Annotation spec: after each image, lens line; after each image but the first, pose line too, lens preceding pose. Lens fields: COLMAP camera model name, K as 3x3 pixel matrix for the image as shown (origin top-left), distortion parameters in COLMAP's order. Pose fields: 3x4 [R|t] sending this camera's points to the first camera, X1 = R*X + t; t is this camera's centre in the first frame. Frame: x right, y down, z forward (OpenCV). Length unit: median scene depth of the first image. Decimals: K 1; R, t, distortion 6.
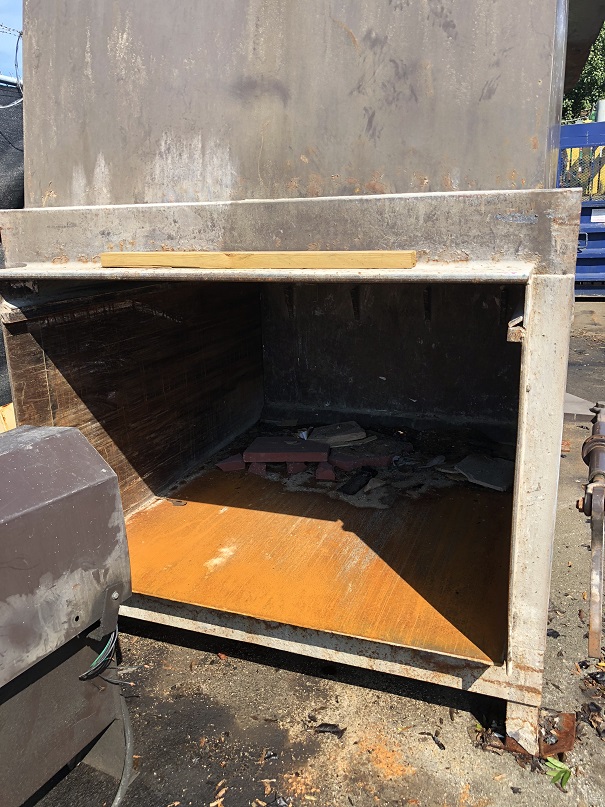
lens RADIAL K [[662.8, 0, 301.3], [0, 662.8, 405.4], [0, 0, 1]] dist [0.016404, -0.004795]
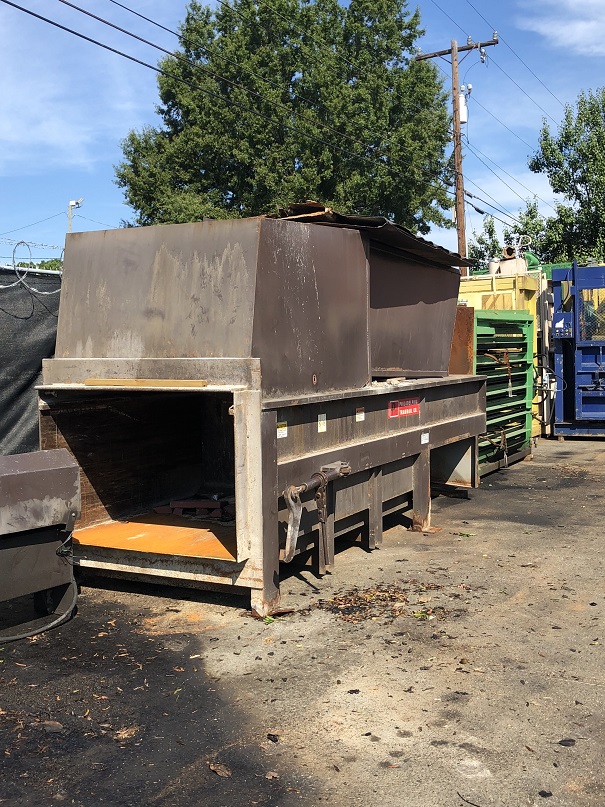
lens RADIAL K [[914.0, 0, 303.8], [0, 914.0, 401.7], [0, 0, 1]] dist [0.061275, 0.000000]
pose [[0.992762, 0.021149, -0.118221, 0.822442], [-0.045089, 0.977999, -0.203677, 0.455833], [0.111313, 0.207533, 0.971874, -1.967950]]
